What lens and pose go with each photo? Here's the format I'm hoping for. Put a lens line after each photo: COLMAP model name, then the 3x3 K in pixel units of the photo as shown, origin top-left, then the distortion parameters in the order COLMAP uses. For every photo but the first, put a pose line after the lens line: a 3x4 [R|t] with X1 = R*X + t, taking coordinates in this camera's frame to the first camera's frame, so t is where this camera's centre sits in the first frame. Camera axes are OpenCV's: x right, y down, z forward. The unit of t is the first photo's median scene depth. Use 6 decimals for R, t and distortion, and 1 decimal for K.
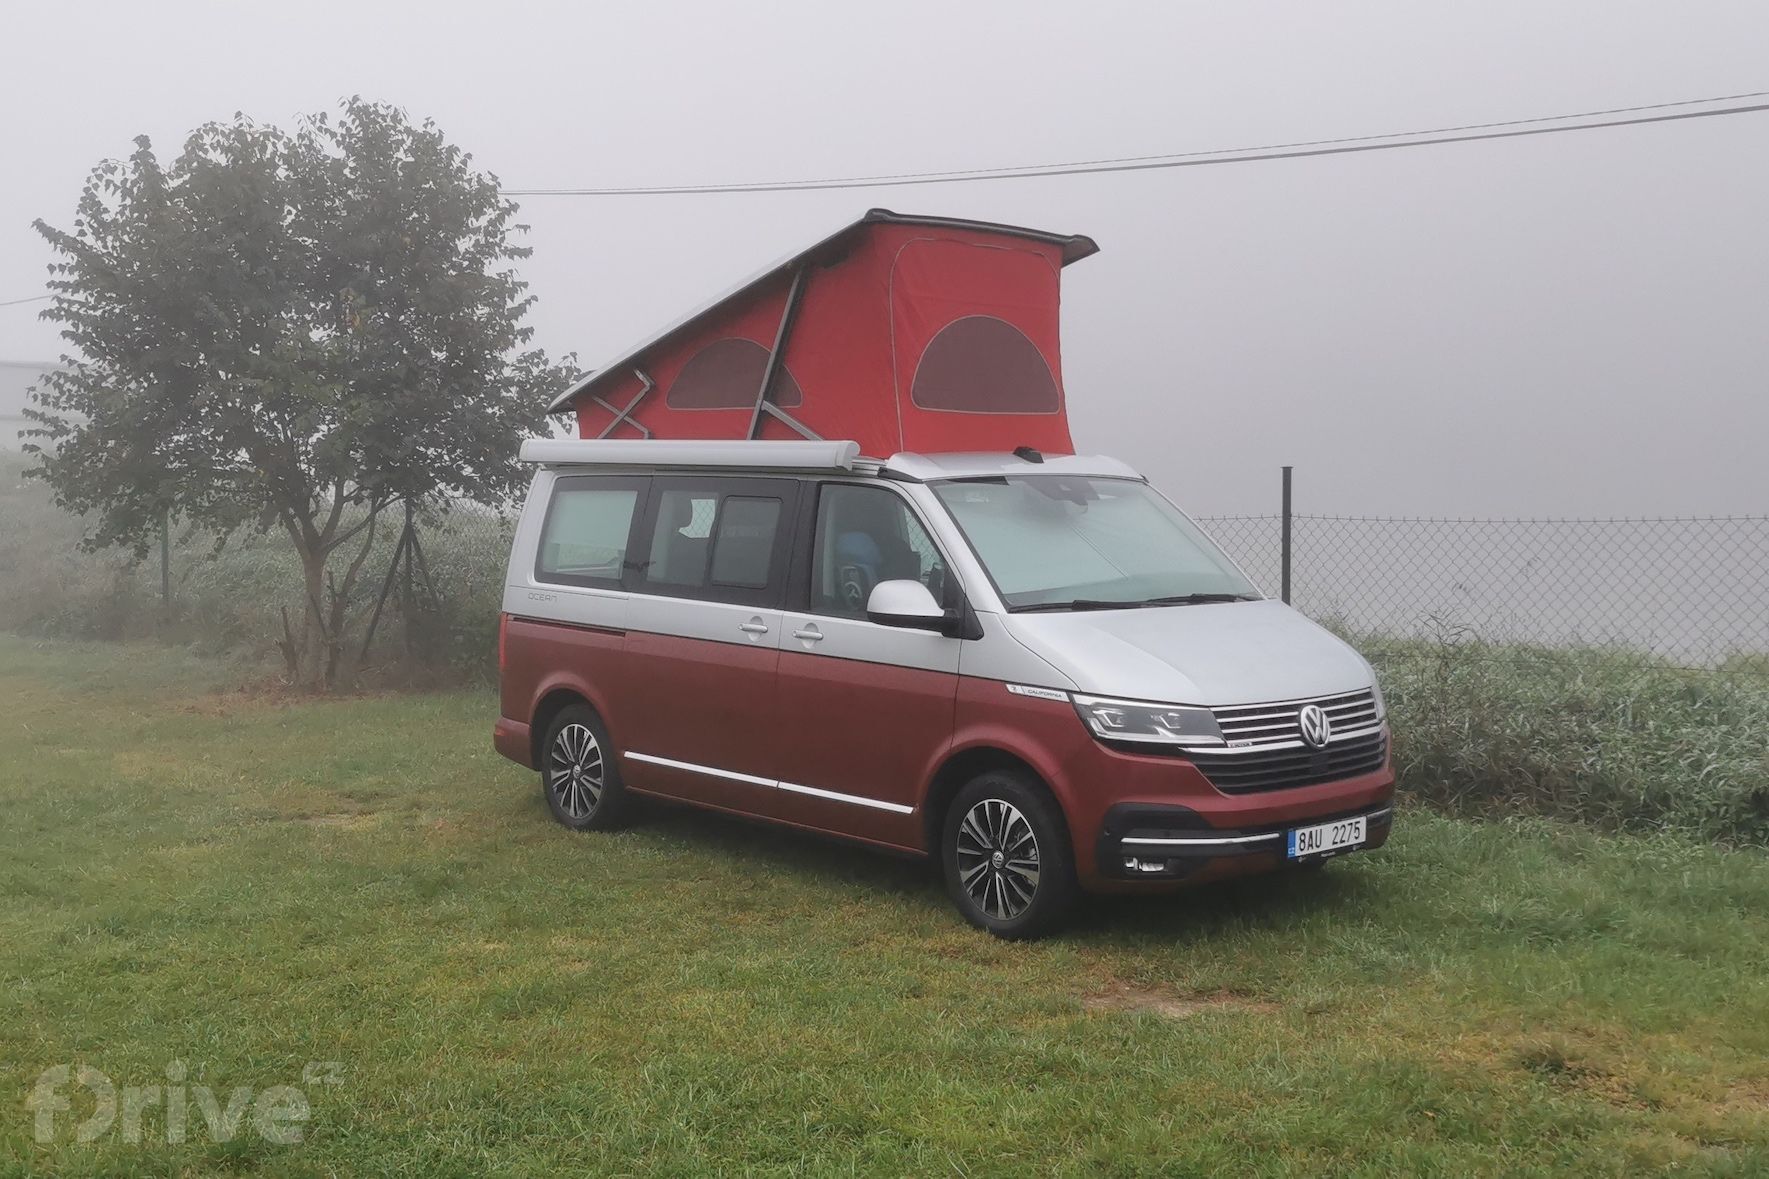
lens RADIAL K [[1980.9, 0, 962.8], [0, 1980.9, 588.0], [0, 0, 1]] dist [0.042025, 0.000000]
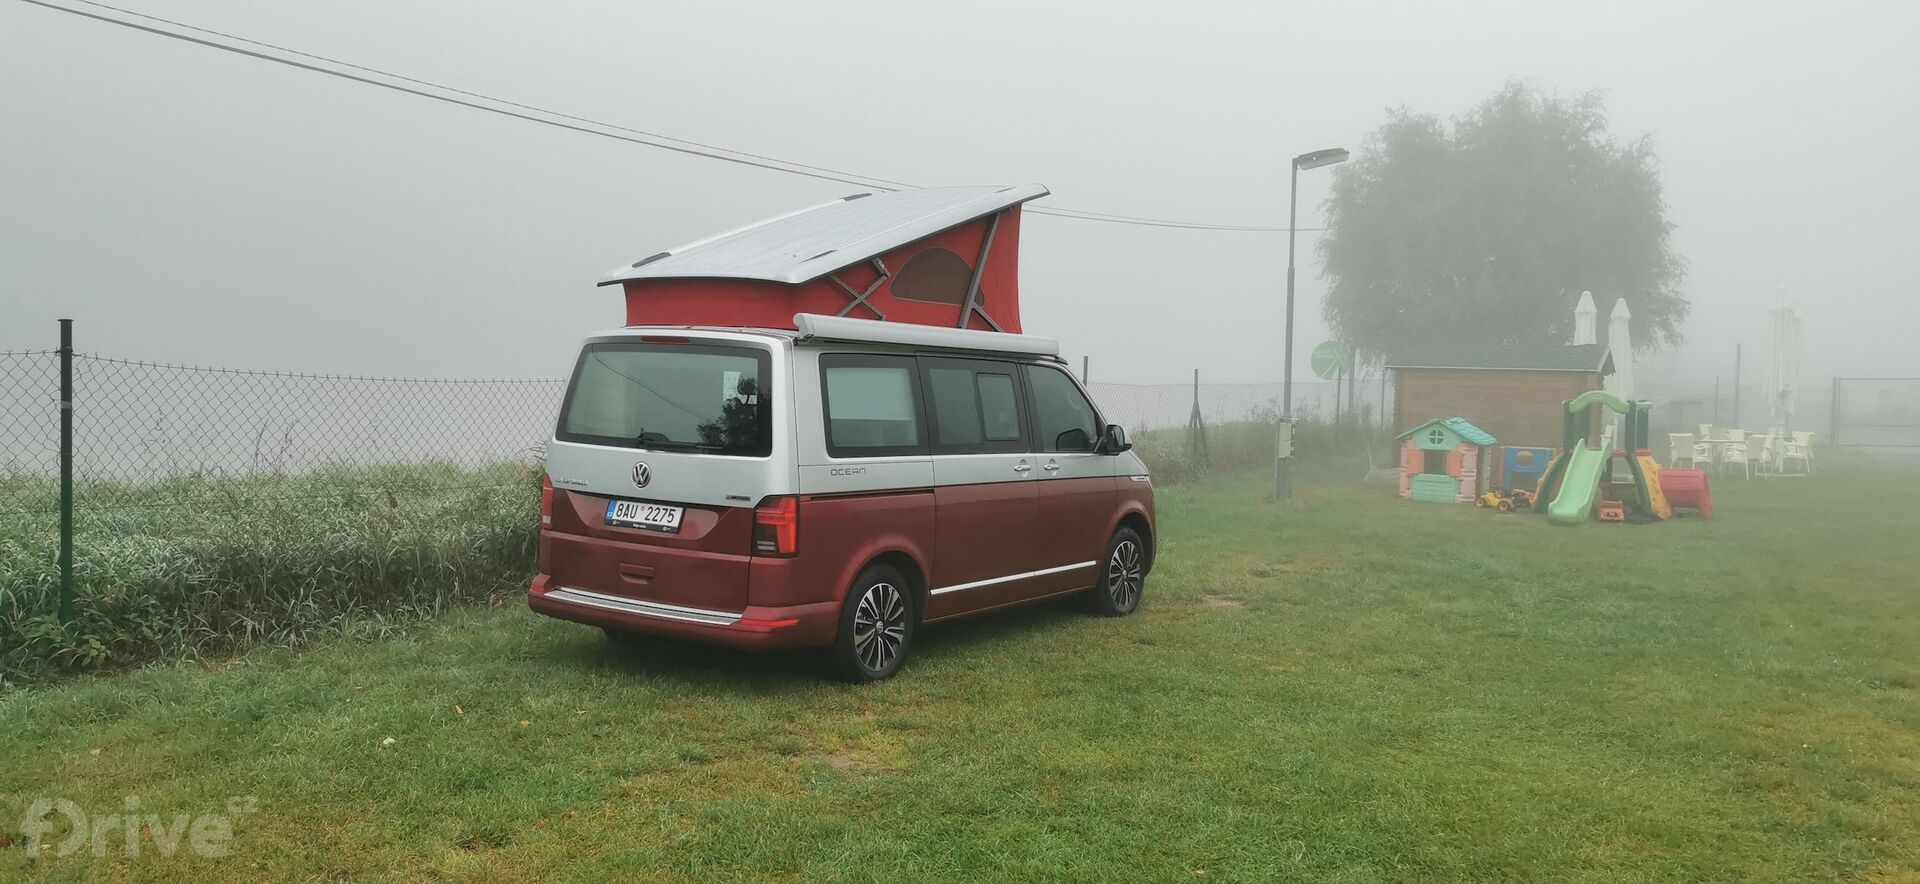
lens RADIAL K [[1492.7, 0, 970.8], [0, 1492.7, 437.9], [0, 0, 1]] dist [0.042008, -0.053893]
pose [[-0.249463, -0.059242, 0.966571, -1.233529], [0.019475, 0.997618, 0.066172, -0.079158], [-0.968188, 0.035331, -0.247715, 1.436234]]
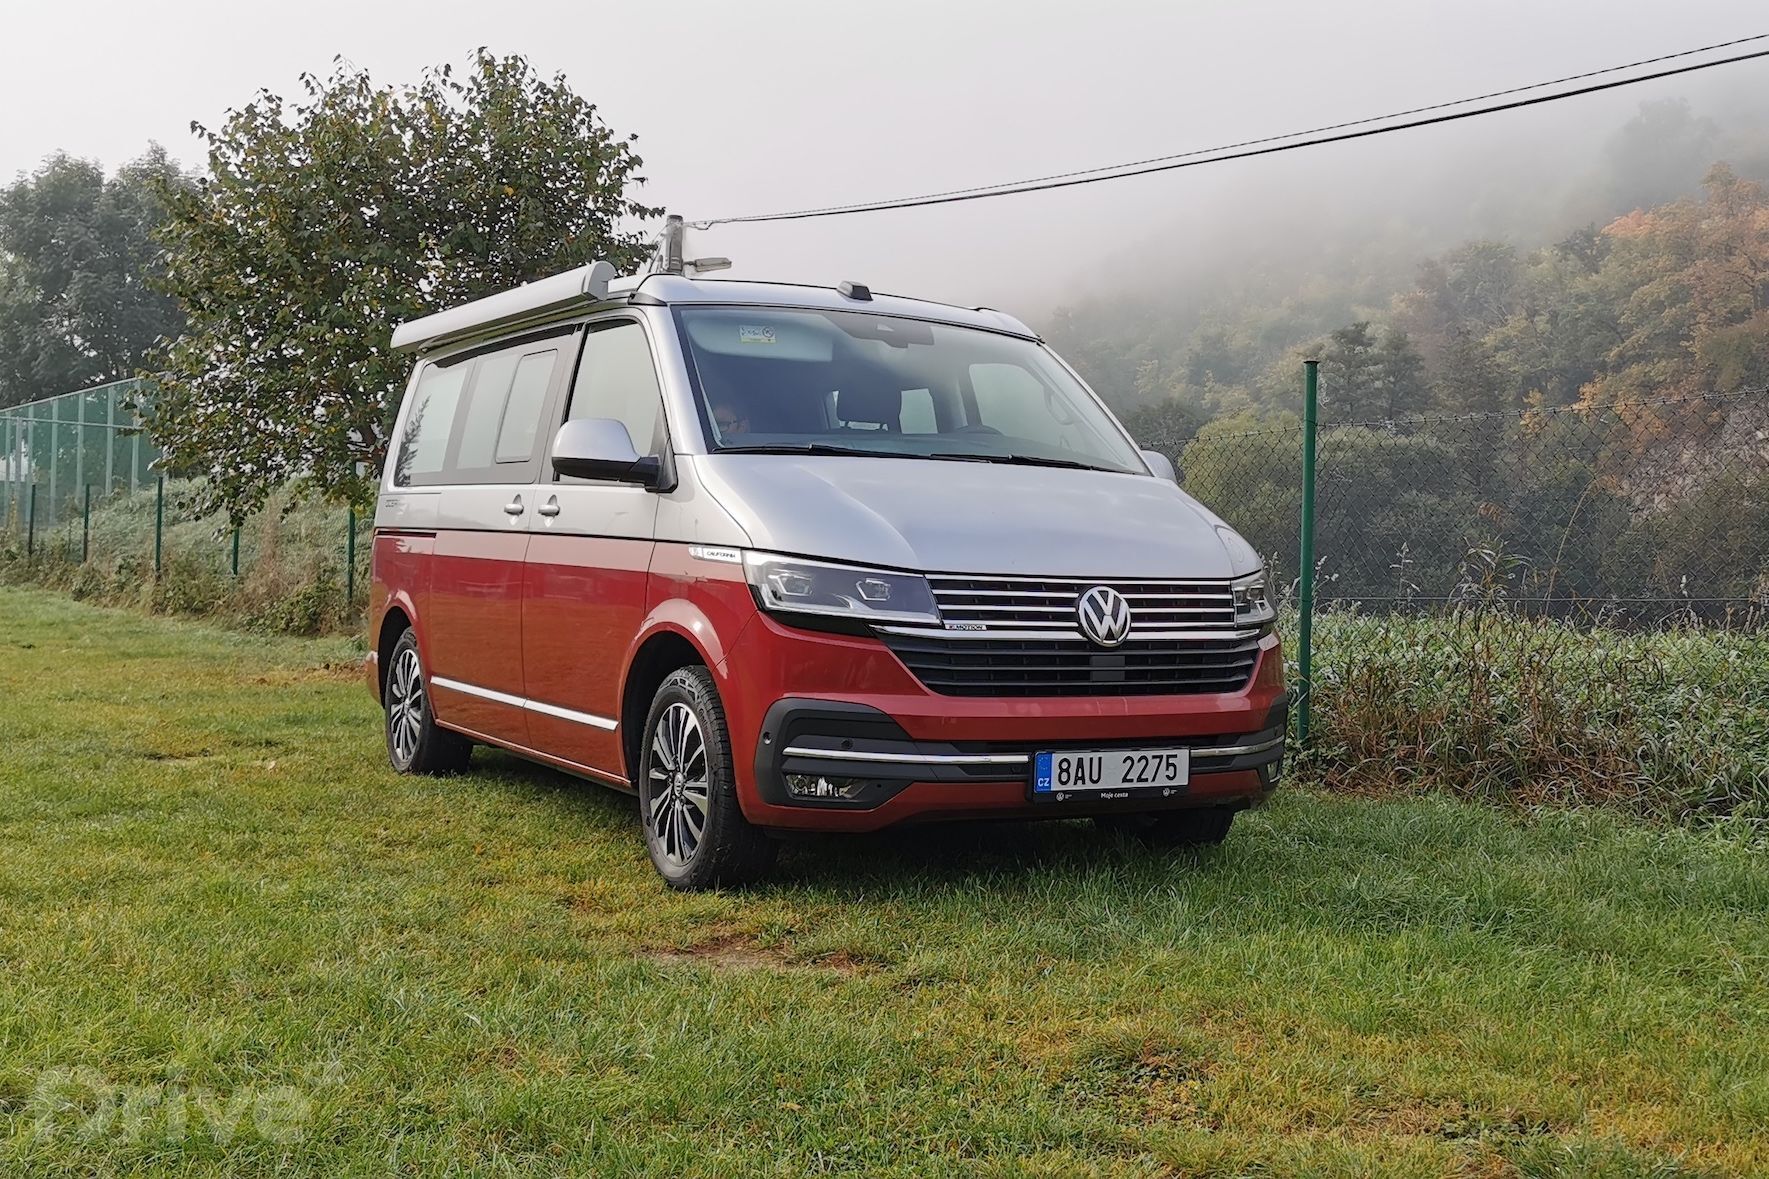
lens RADIAL K [[1980.9, 0, 996.2], [0, 1980.9, 579.3], [0, 0, 1]] dist [0.042025, 0.000000]
pose [[0.976747, 0.020949, -0.213370, 0.284668], [-0.032476, 0.998188, -0.050662, 0.091939], [0.211922, 0.056413, 0.975657, 0.287012]]
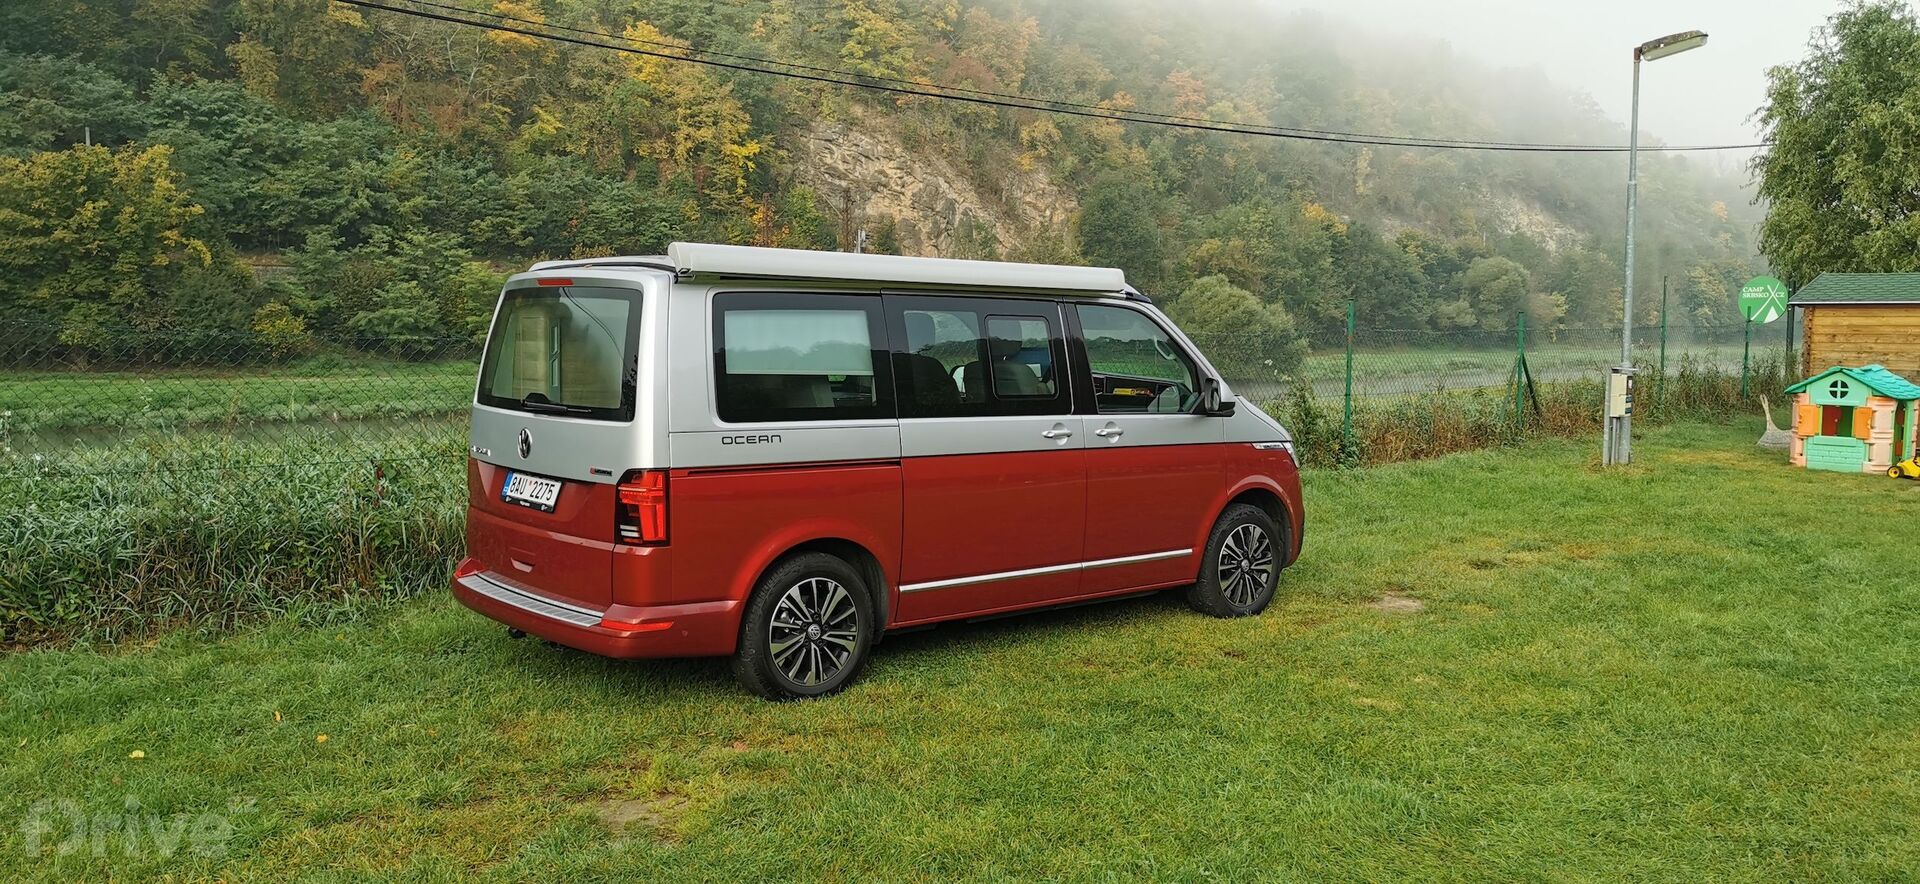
lens RADIAL K [[1492.7, 0, 952.9], [0, 1492.7, 441.8], [0, 0, 1]] dist [0.042008, -0.053893]
pose [[0.046214, -0.087527, 0.995090, -1.046325], [0.046528, 0.995261, 0.085381, -0.054753], [-0.997847, 0.042354, 0.050068, 1.127495]]
